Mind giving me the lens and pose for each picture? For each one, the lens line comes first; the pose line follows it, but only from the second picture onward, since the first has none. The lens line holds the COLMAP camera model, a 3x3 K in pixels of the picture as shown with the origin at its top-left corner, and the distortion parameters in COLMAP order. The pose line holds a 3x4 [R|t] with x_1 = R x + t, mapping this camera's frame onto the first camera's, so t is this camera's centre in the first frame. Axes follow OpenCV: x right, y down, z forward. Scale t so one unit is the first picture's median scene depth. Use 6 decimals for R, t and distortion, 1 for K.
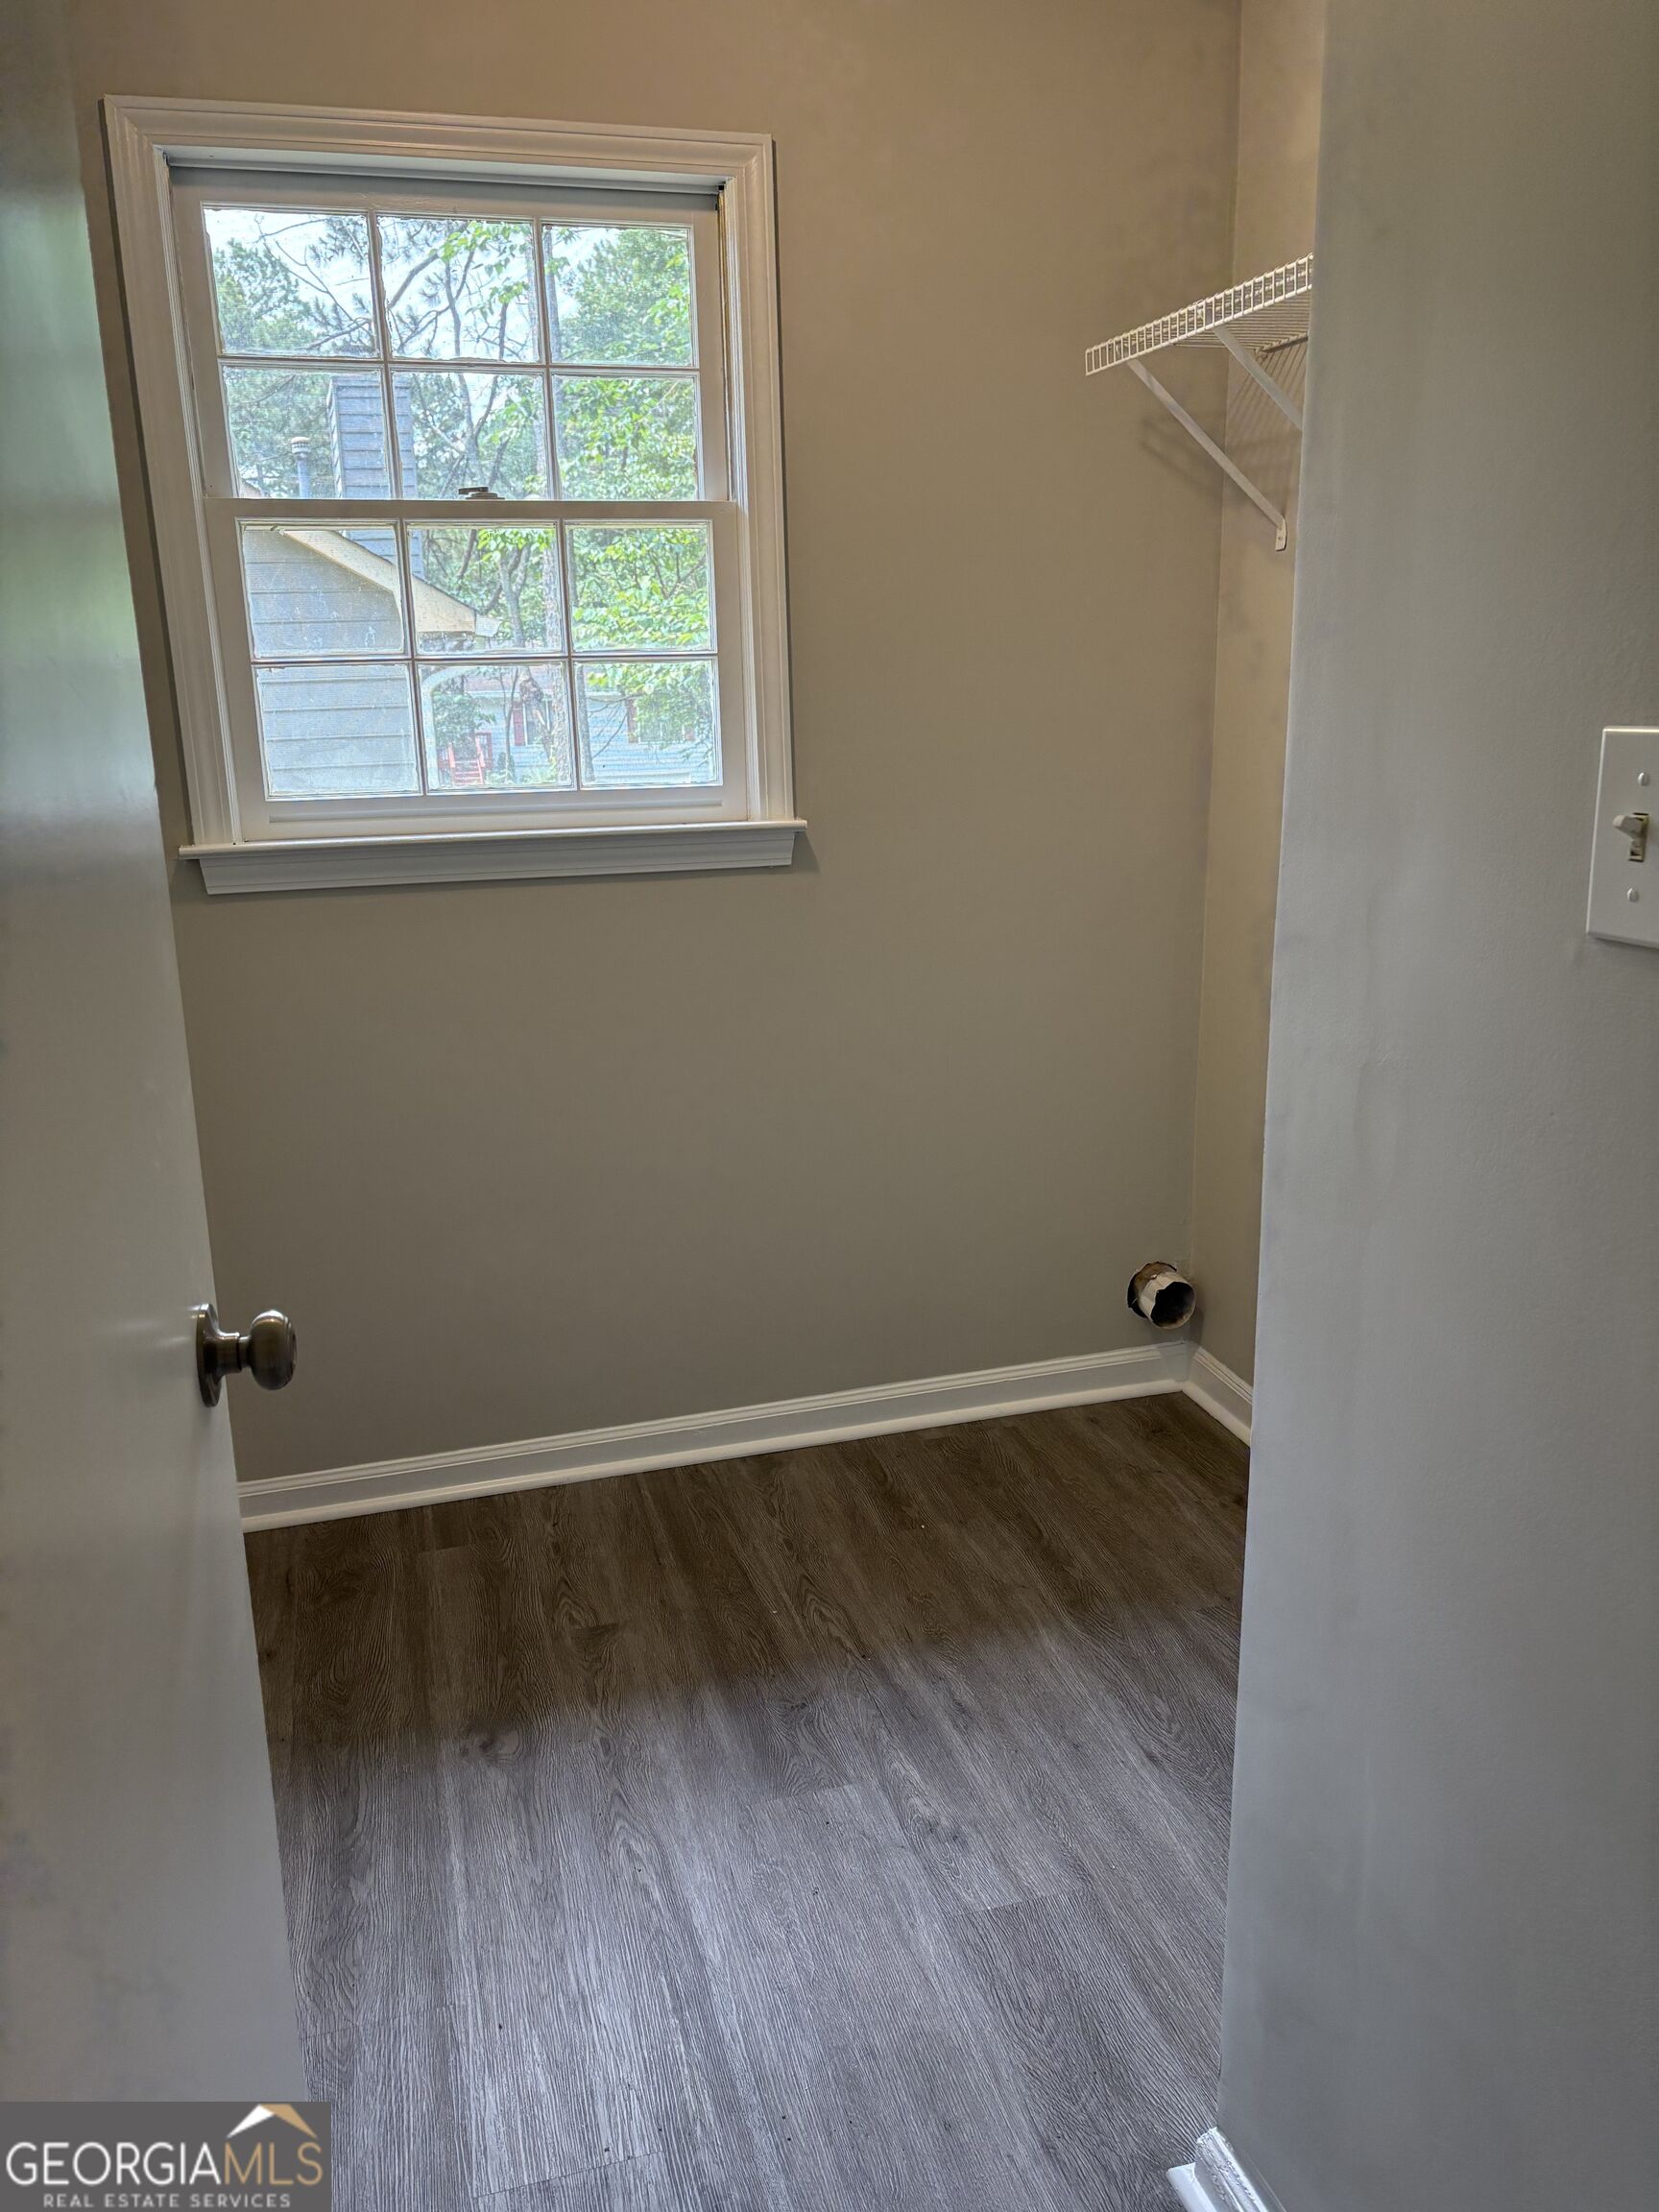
lens RADIAL K [[1668.8, 0, 825.0], [0, 1668.8, 1102.2], [0, 0, 1]] dist [0.052707, -0.057540]
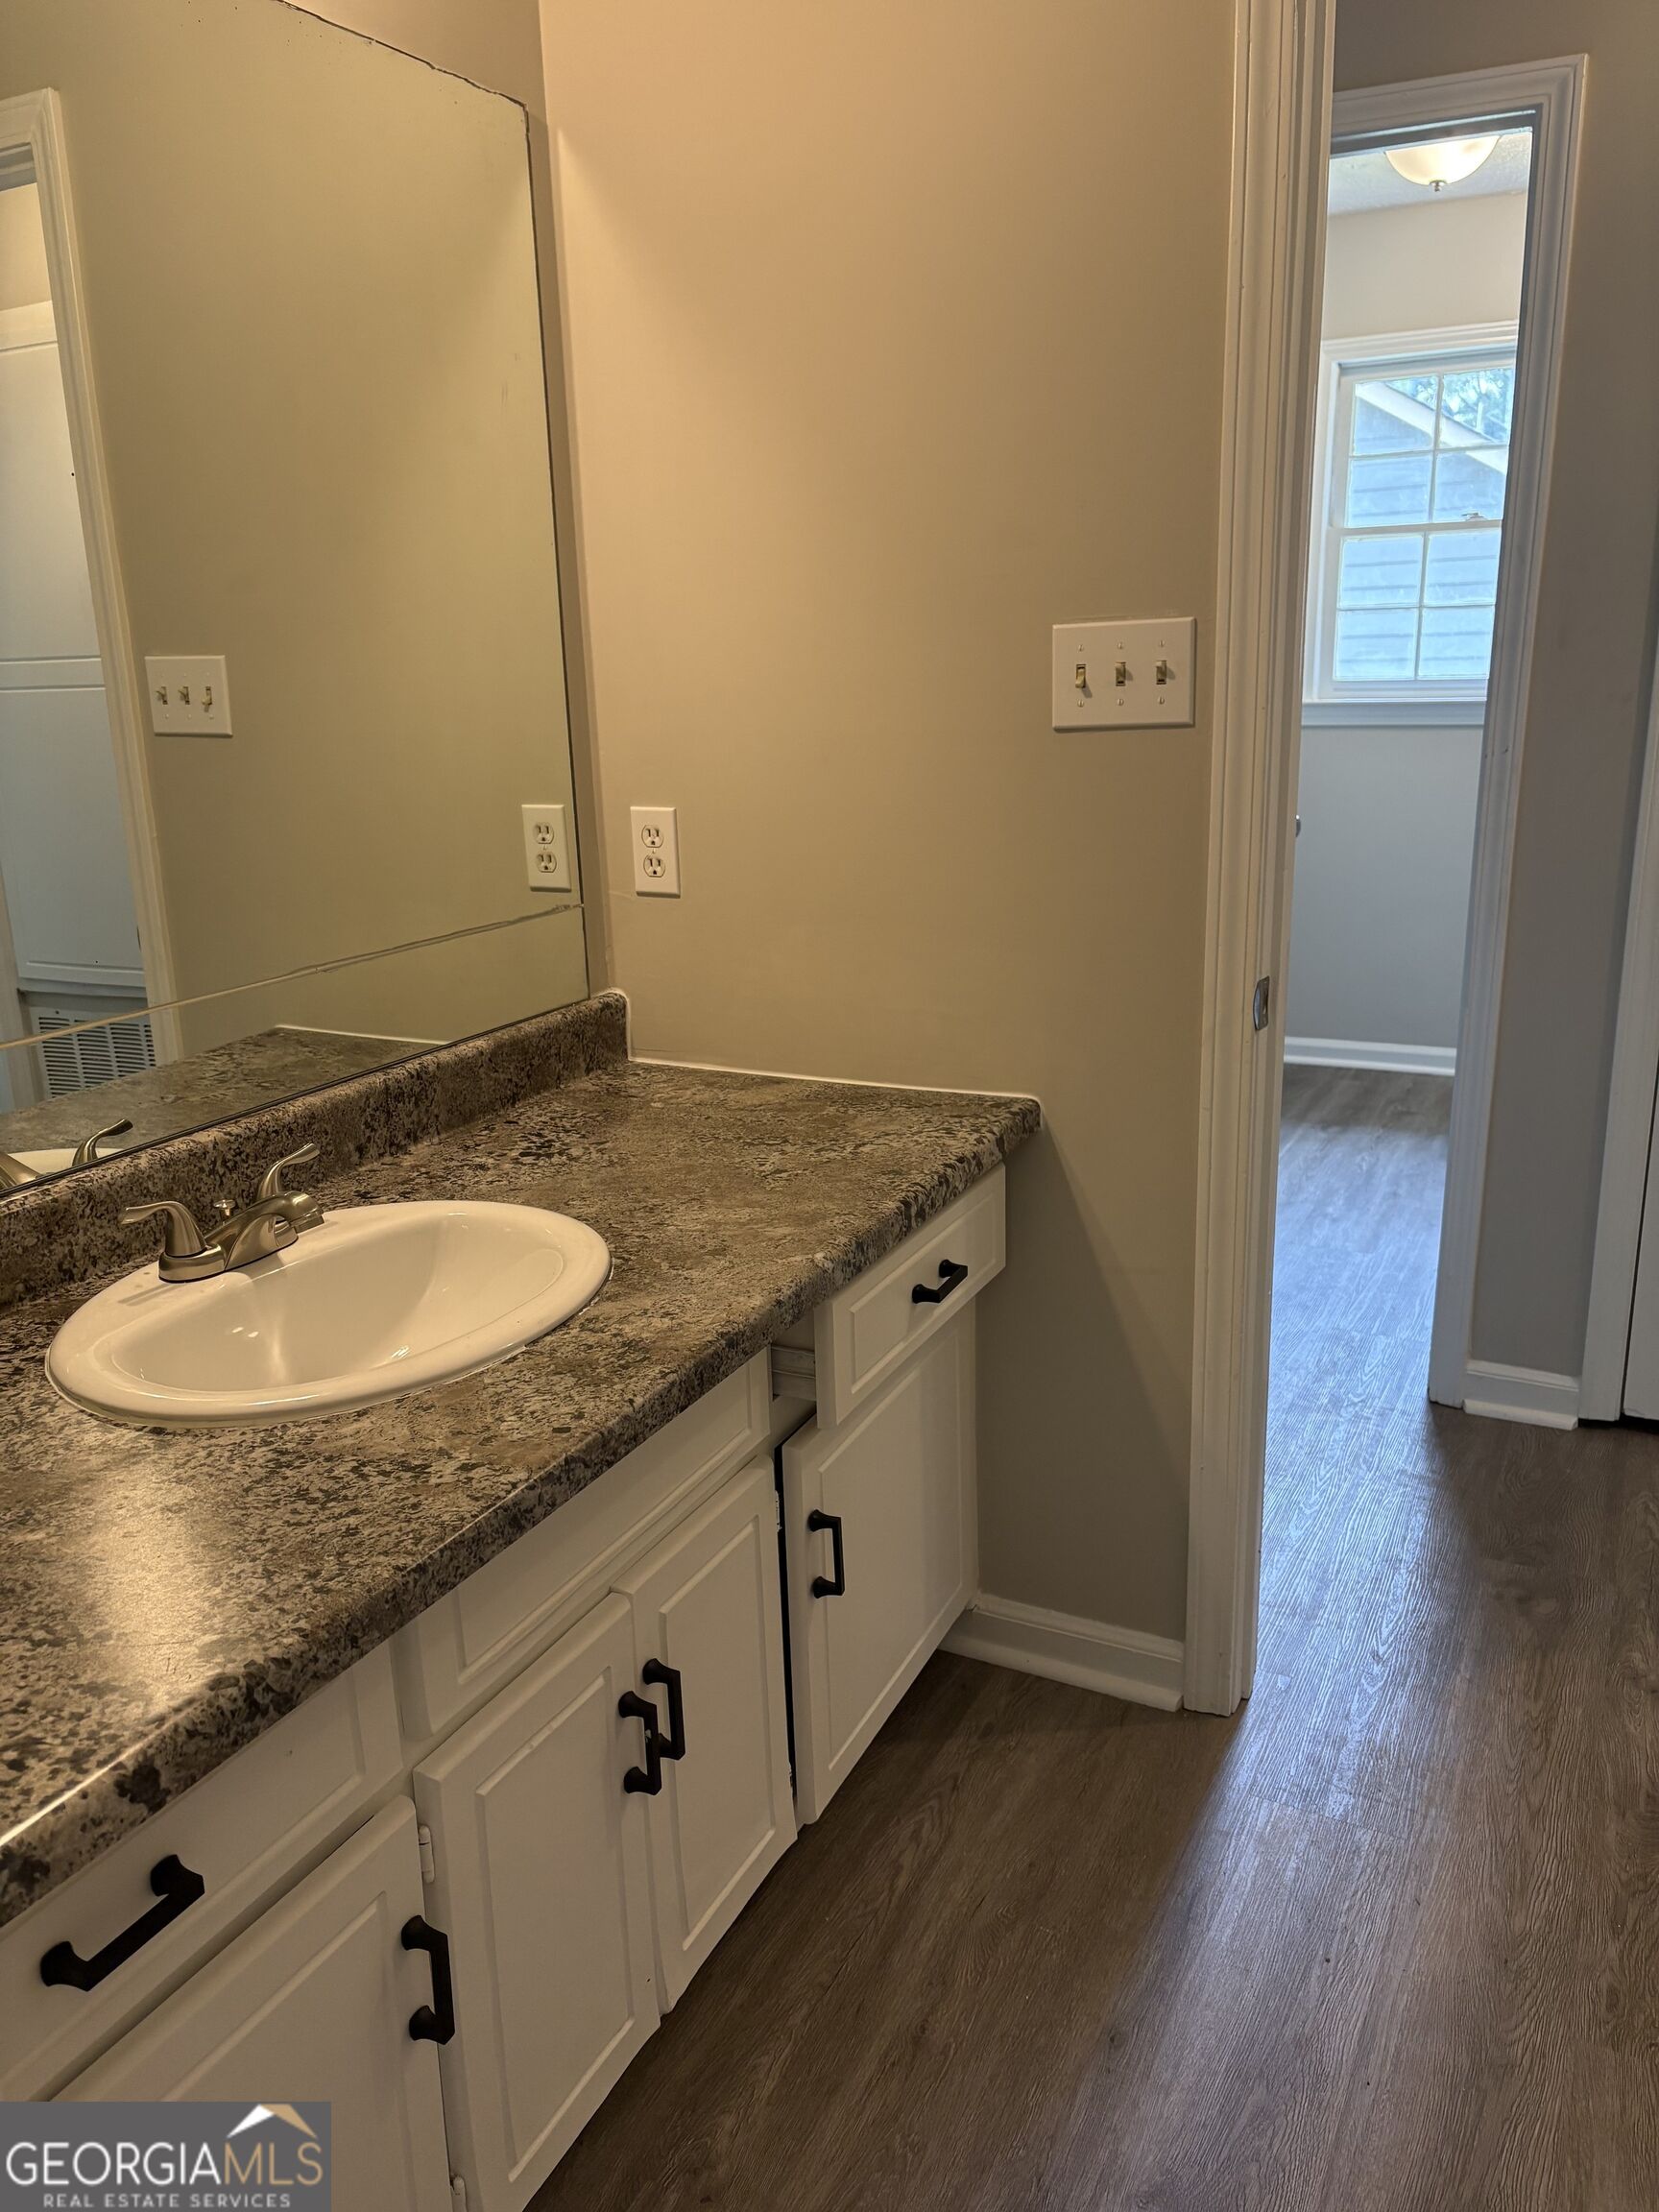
lens RADIAL K [[1668.8, 0, 825.0], [0, 1668.8, 1102.2], [0, 0, 1]] dist [0.052707, -0.057540]
pose [[0.731826, 0.184500, -0.656041, 0.674577], [-0.162290, 0.982143, 0.095173, 0.237966], [0.661885, 0.036819, 0.748700, -0.937850]]
